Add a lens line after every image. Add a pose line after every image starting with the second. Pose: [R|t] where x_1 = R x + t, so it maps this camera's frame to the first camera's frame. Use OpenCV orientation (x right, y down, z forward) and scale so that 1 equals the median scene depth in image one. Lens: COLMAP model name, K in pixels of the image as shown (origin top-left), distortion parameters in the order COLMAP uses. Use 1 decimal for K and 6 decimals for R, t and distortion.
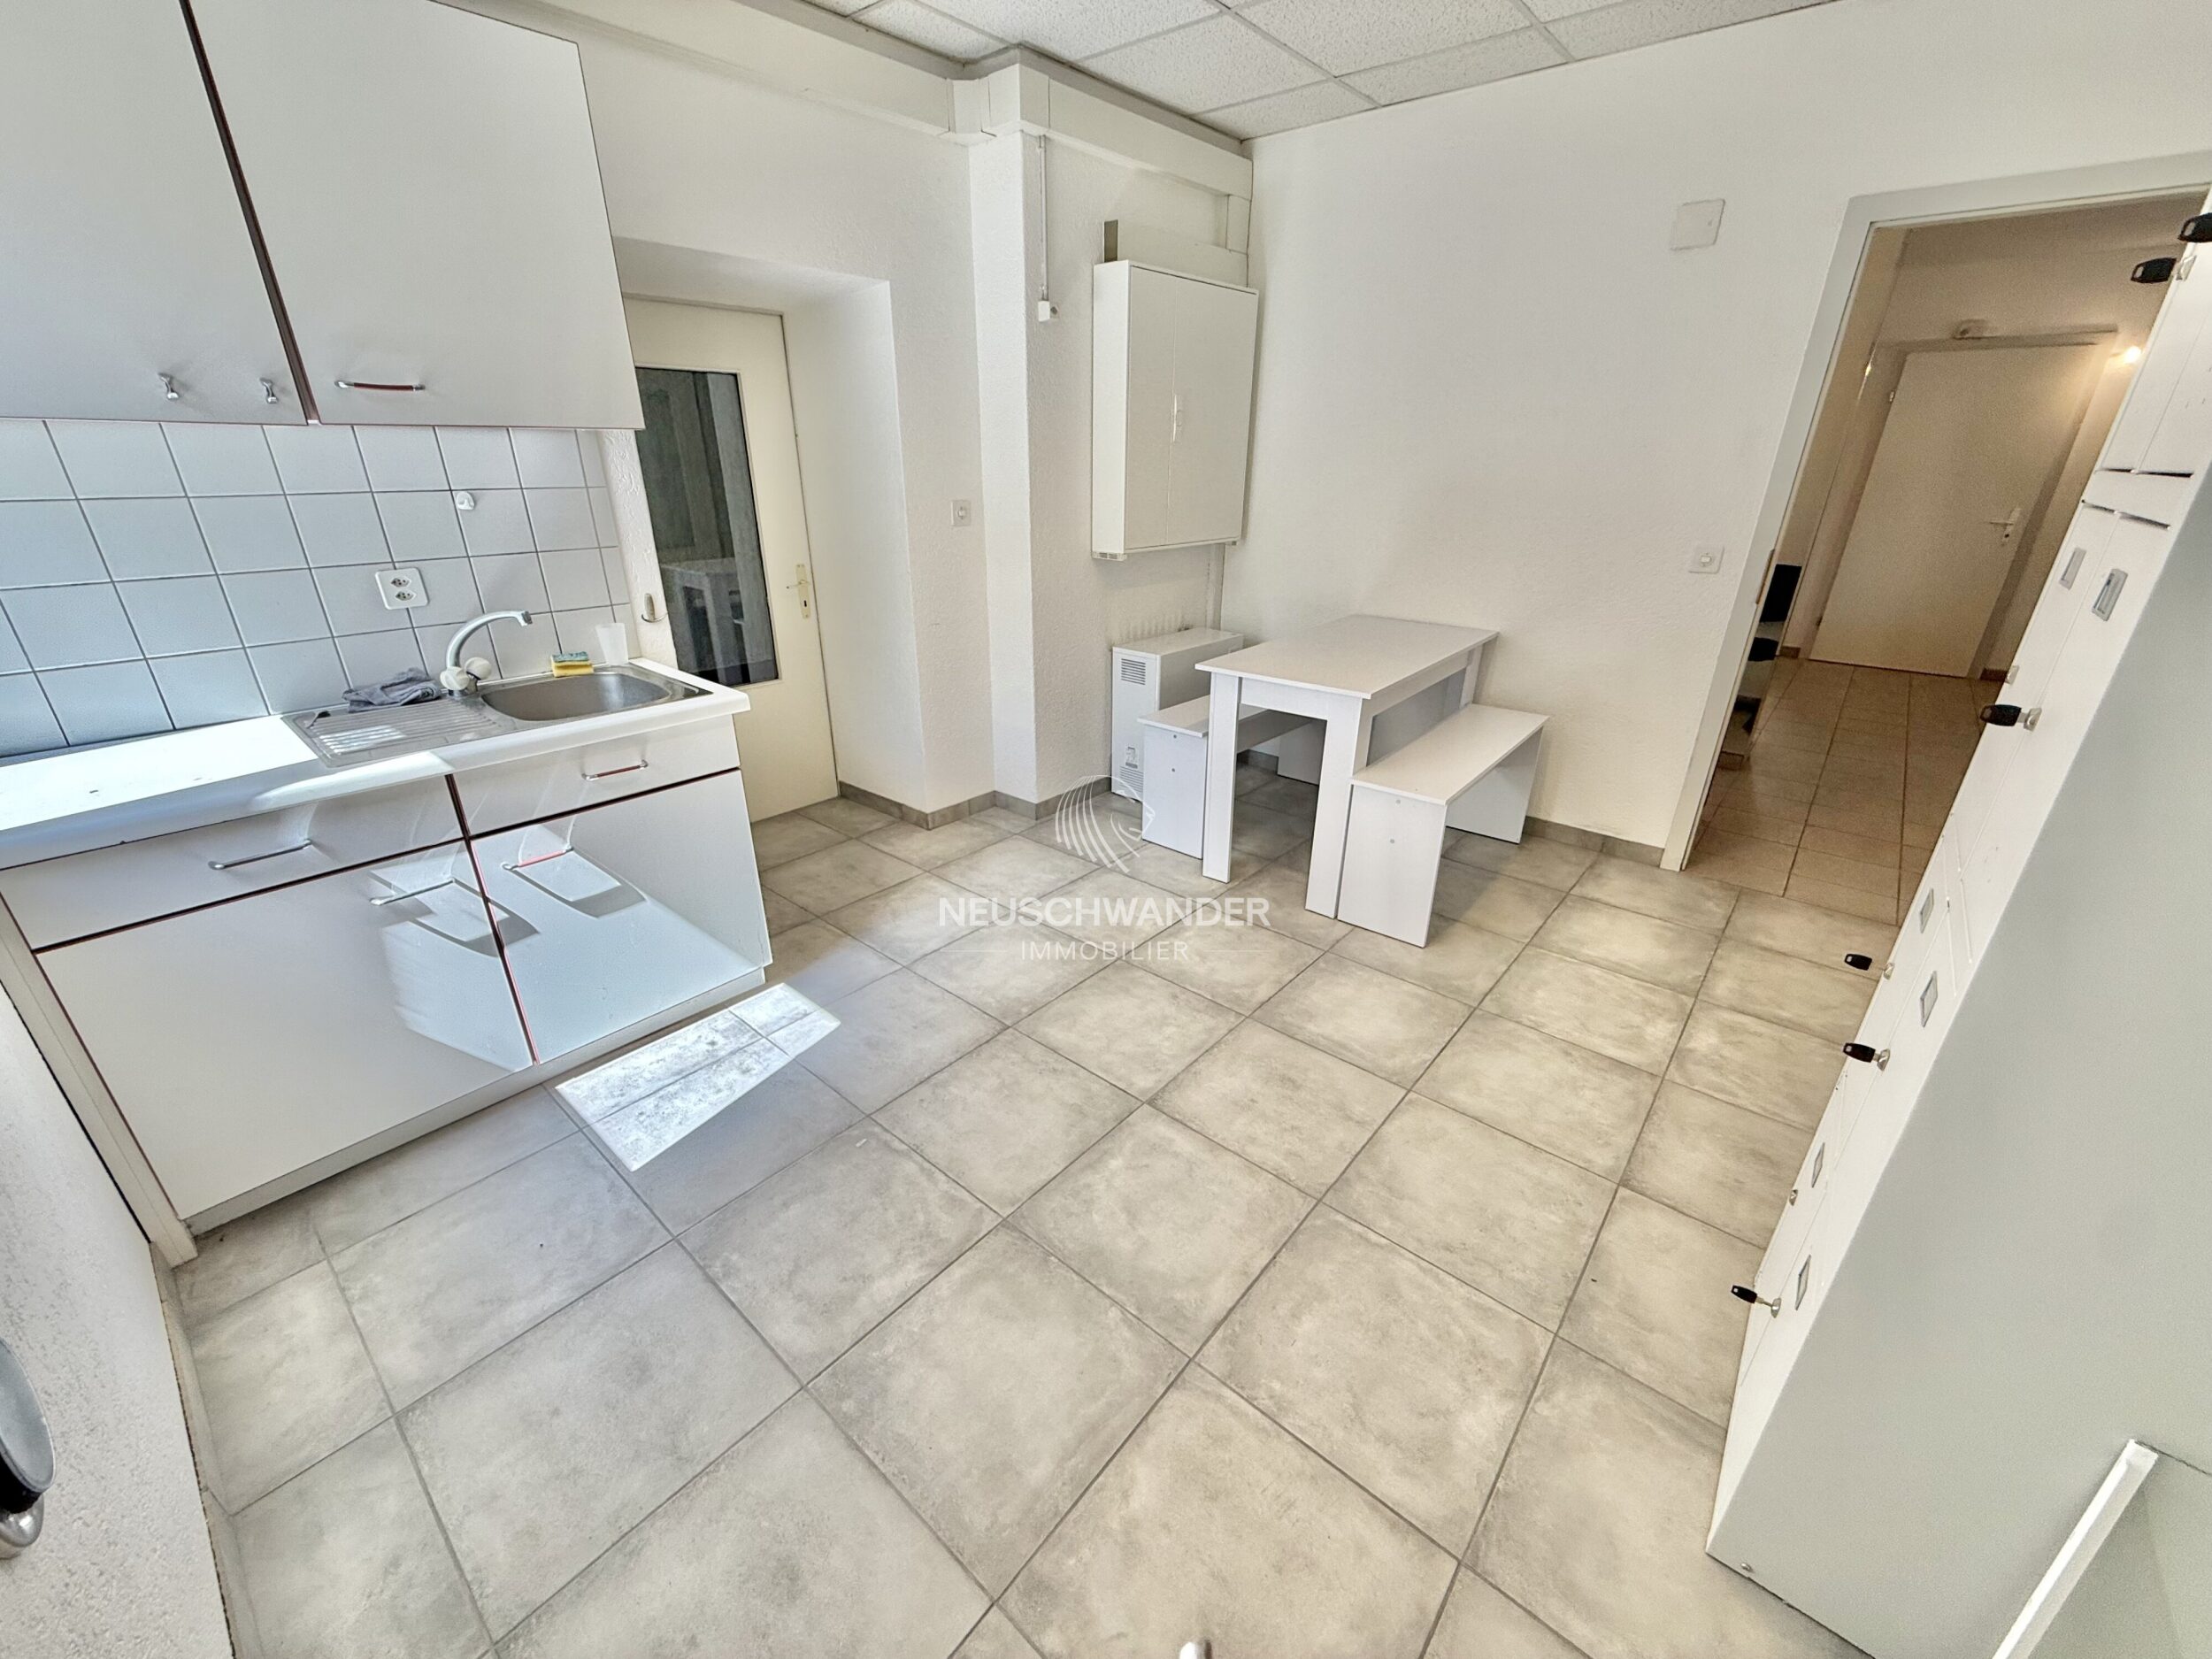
lens RADIAL K [[881.8, 0, 1098.0], [0, 881.8, 832.7], [0, 0, 1]] dist [-0.001218, 0.000242]
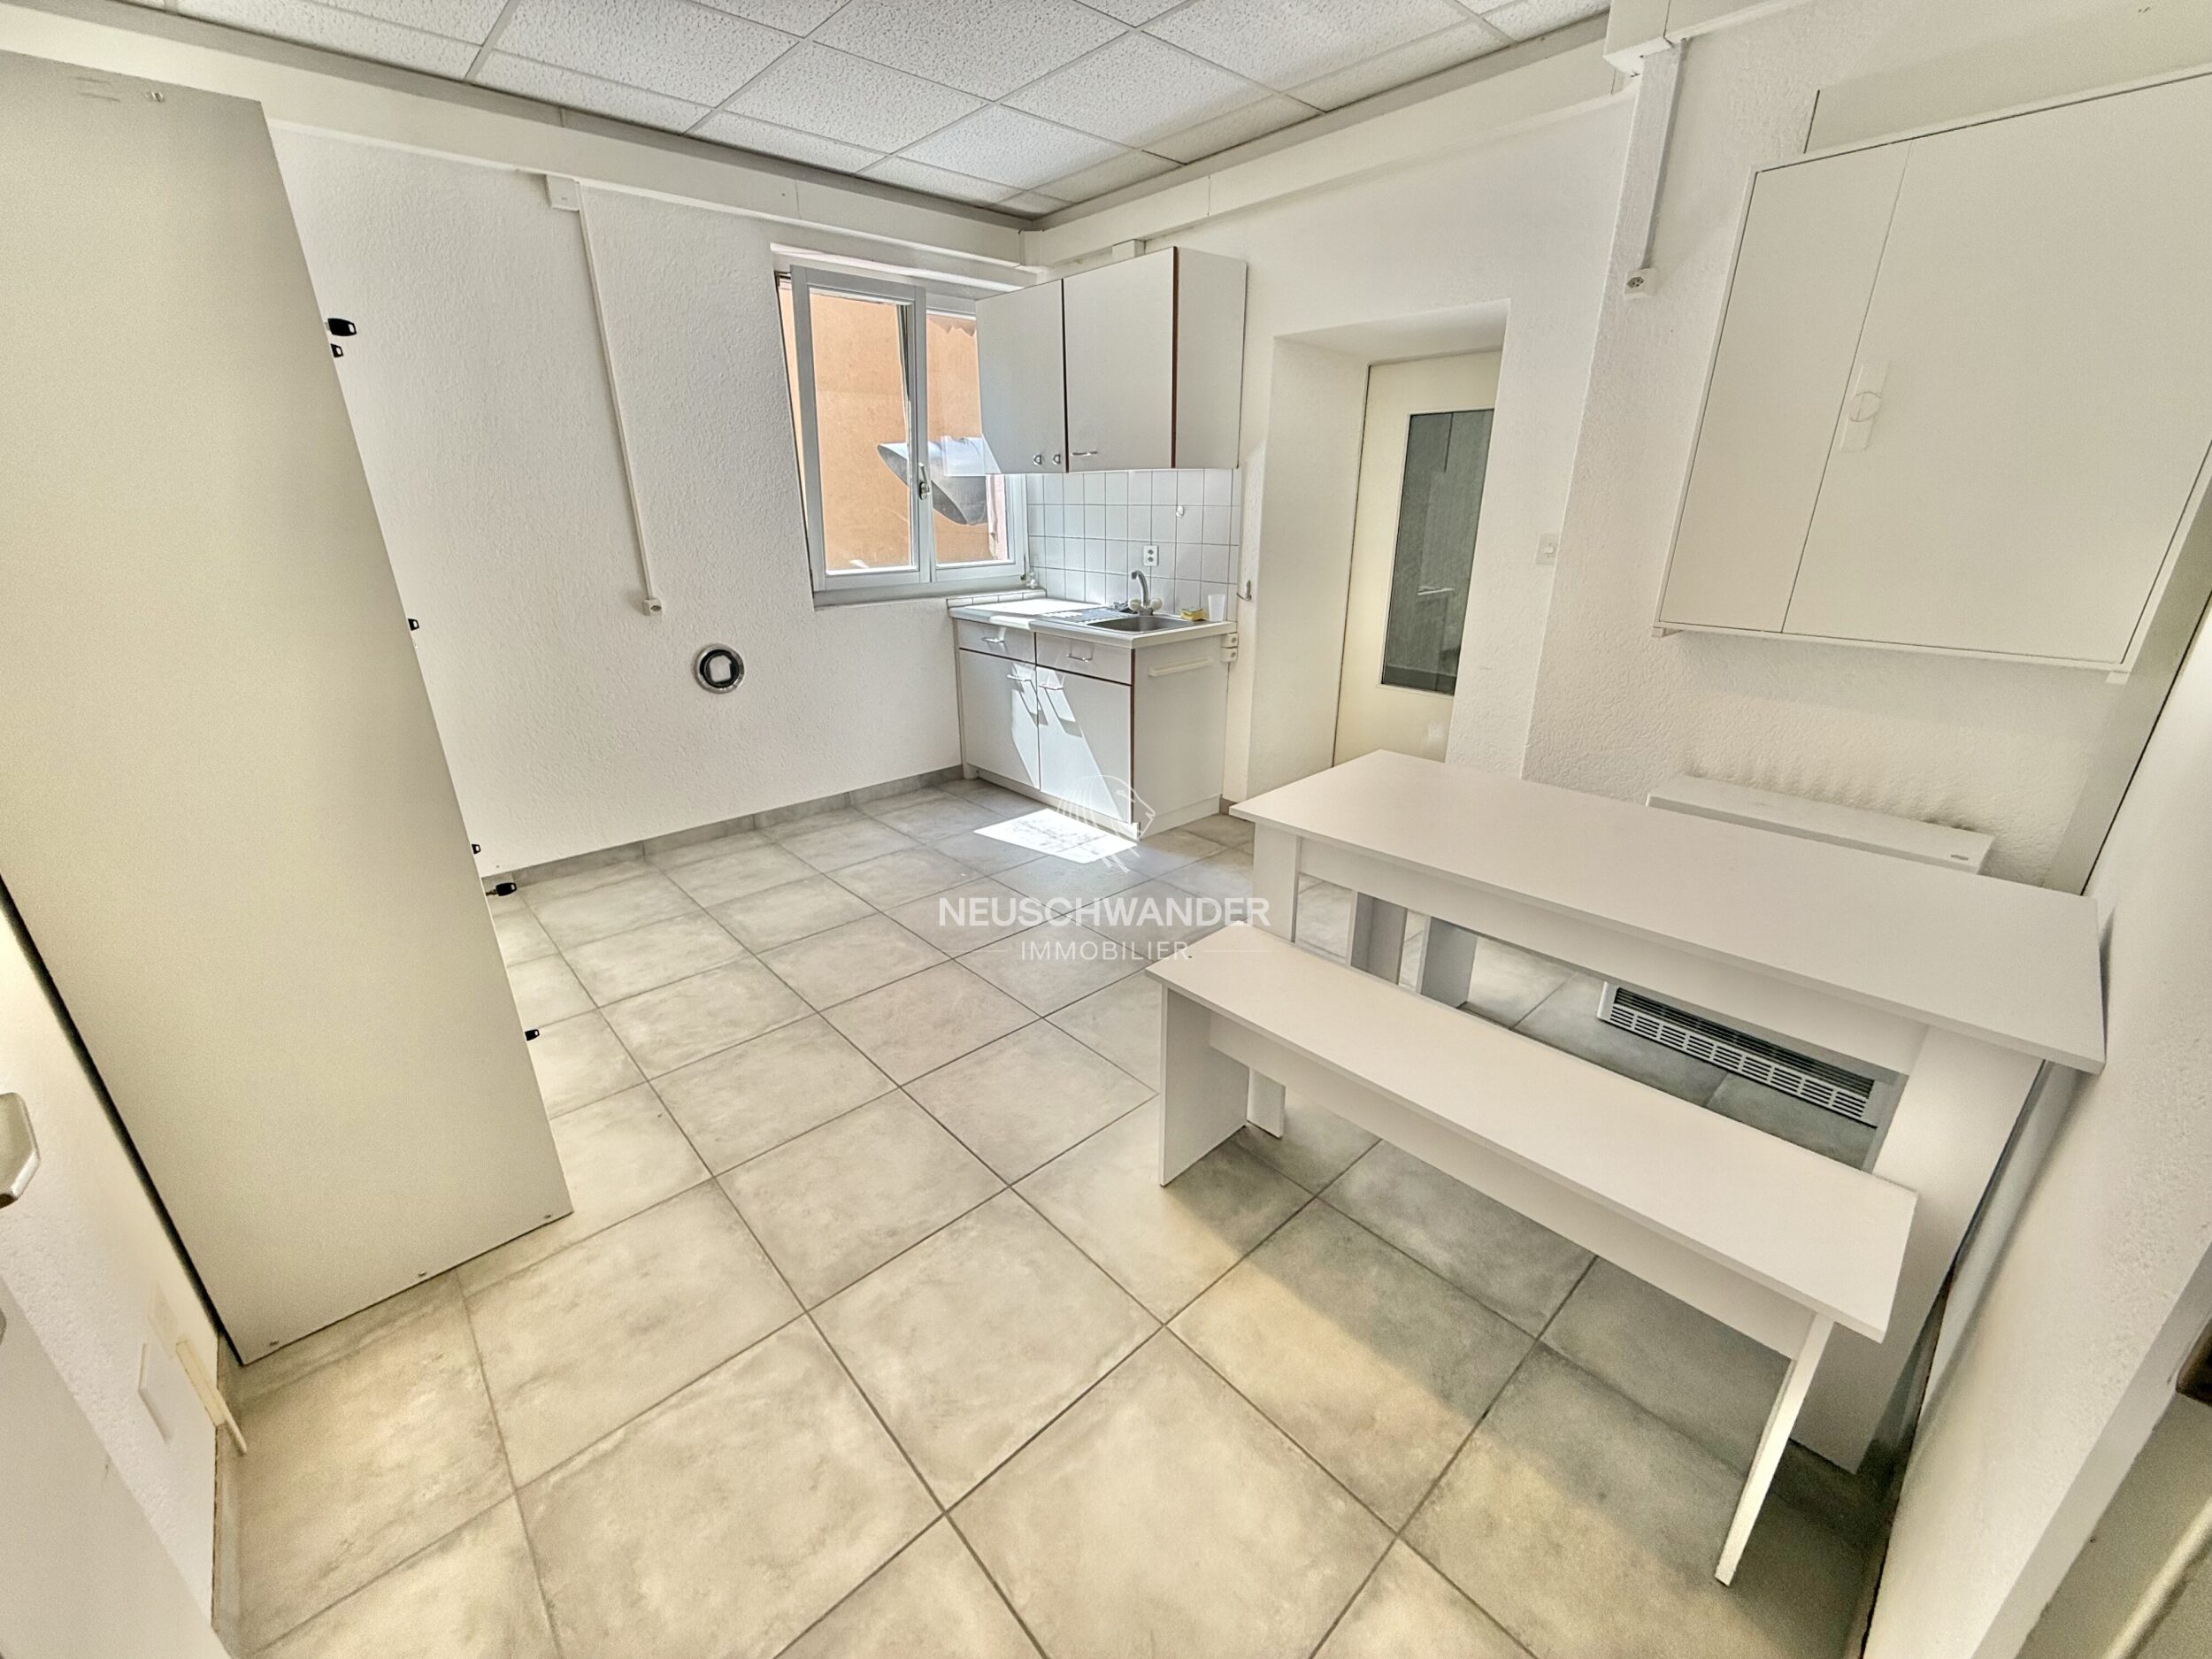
lens RADIAL K [[881.8, 0, 1098.0], [0, 881.8, 824.0], [0, 0, 1]] dist [-0.001218, 0.000242]
pose [[-0.124832, 0.348660, -0.928899, 1.304991], [-0.385436, 0.845649, 0.369210, -0.486226], [0.914252, 0.404121, 0.028822, 1.175811]]
